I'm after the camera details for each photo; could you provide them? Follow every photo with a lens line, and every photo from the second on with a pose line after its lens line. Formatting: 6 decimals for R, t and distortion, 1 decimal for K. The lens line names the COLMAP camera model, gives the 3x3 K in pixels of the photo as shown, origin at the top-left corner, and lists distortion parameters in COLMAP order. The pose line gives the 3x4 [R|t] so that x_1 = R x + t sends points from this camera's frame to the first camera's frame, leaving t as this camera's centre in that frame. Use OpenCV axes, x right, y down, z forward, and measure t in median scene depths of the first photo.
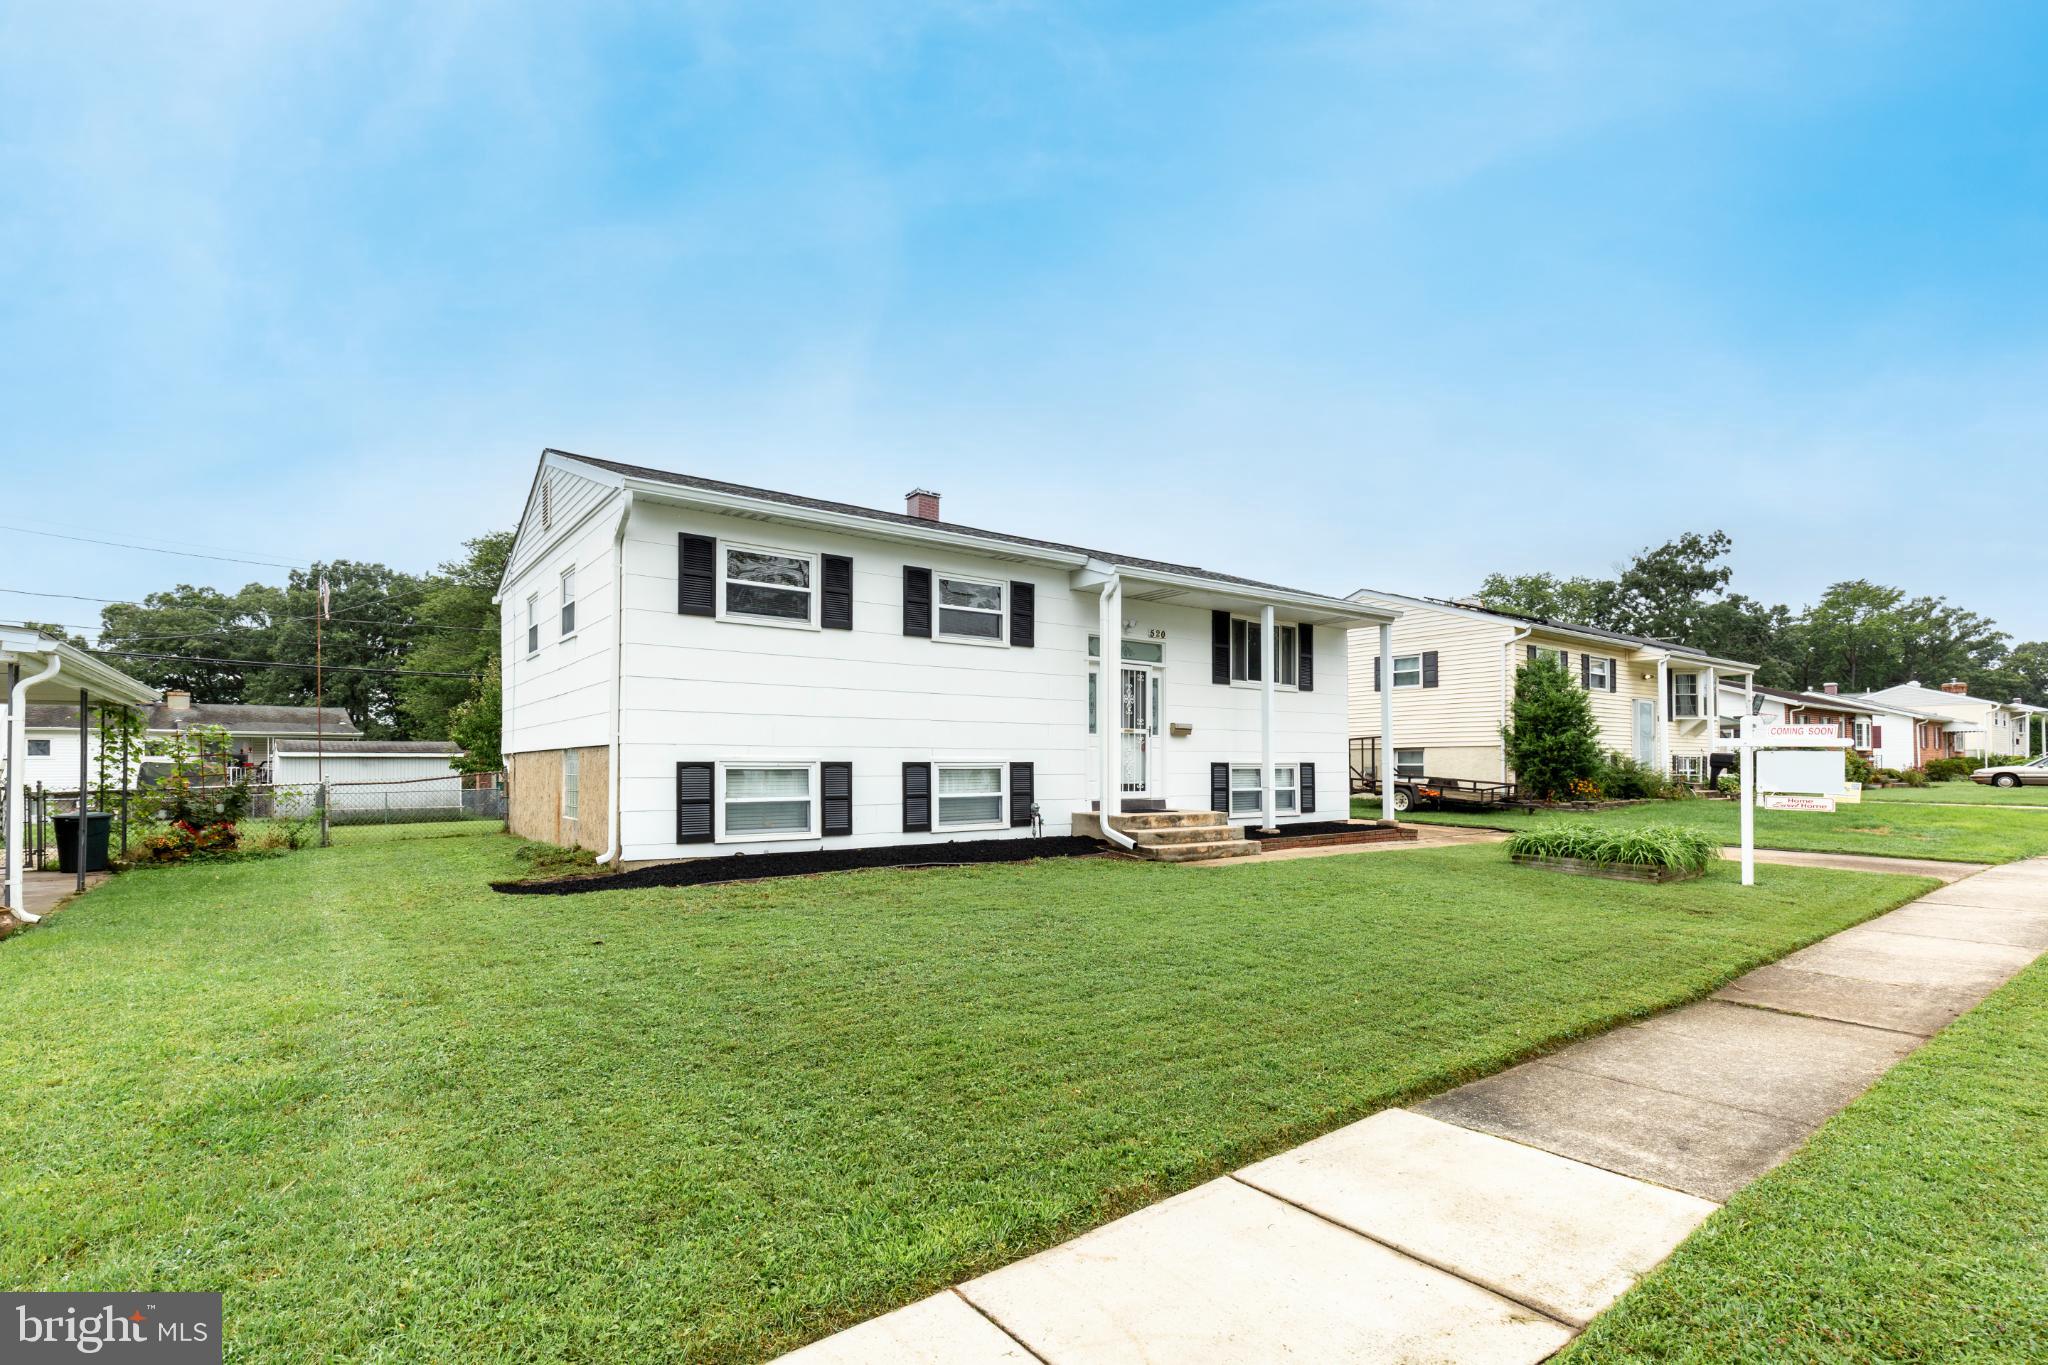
lens RADIAL K [[947.0, 0, 1024.0], [0, 947.0, 728.3], [0, 0, 1]] dist [0.005056, -0.000292]
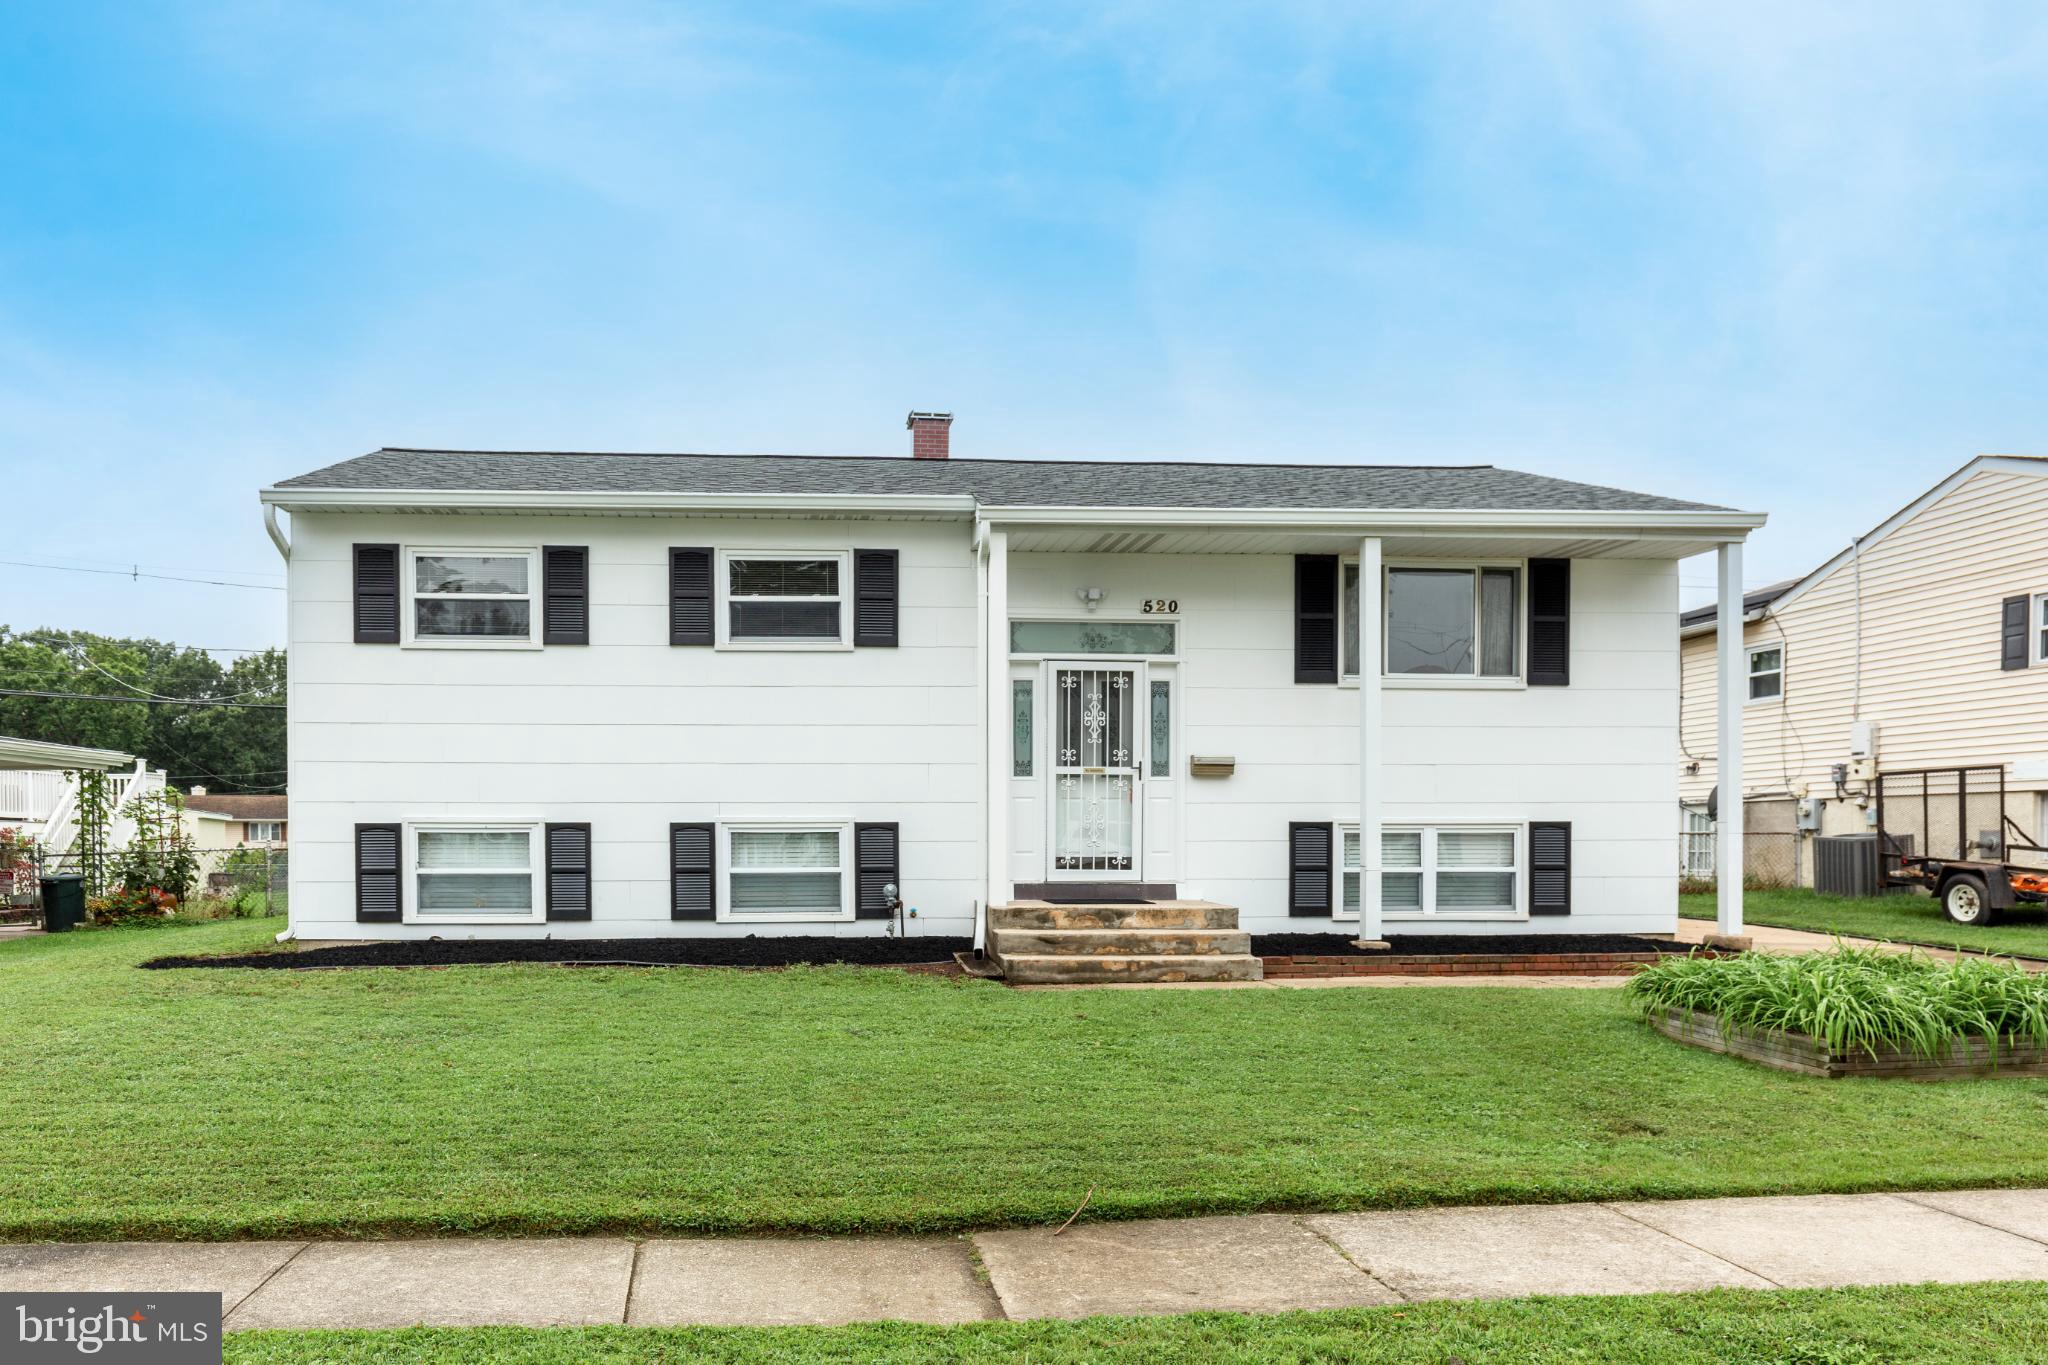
lens RADIAL K [[1465.5, 0, 800.3], [0, 1465.5, 840.1], [0, 0, 1]] dist [-0.004462, -0.002070]
pose [[0.837527, 0.001194, -0.546394, 0.524781], [0.022652, 0.999062, 0.036905, 0.009245], [0.545926, -0.043286, 0.836715, 0.113667]]
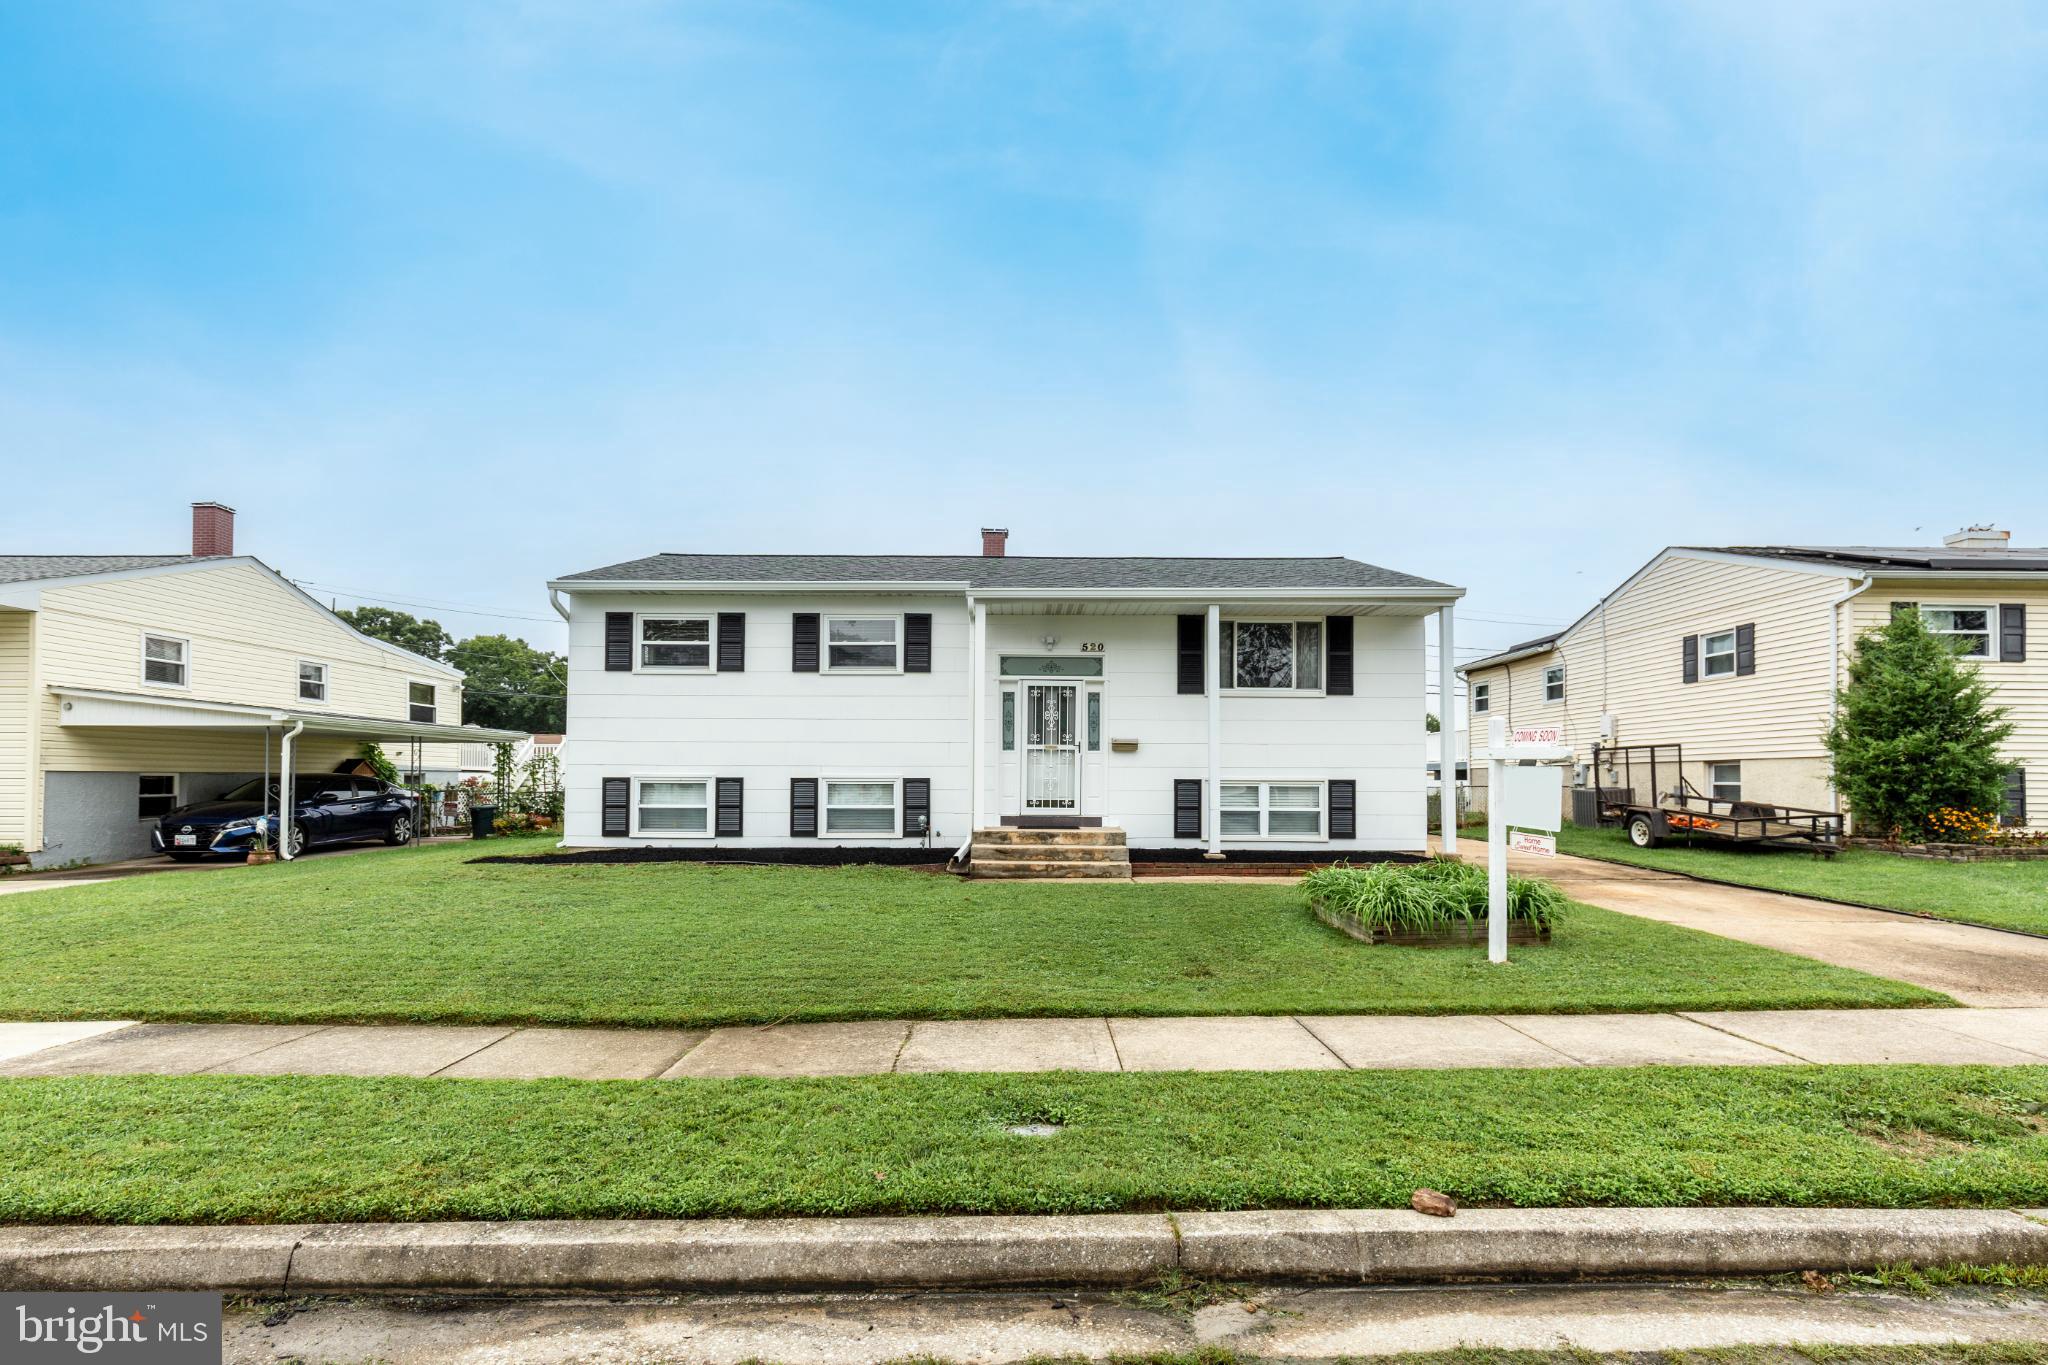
lens RADIAL K [[913.7, 0, 988.1], [0, 913.7, 735.1], [0, 0, 1]] dist [0.007398, -0.000214]
pose [[0.805066, -0.025734, -0.592627, 0.704627], [0.018885, 0.999664, -0.017753, 0.006577], [0.592885, 0.003100, 0.805281, 0.204496]]
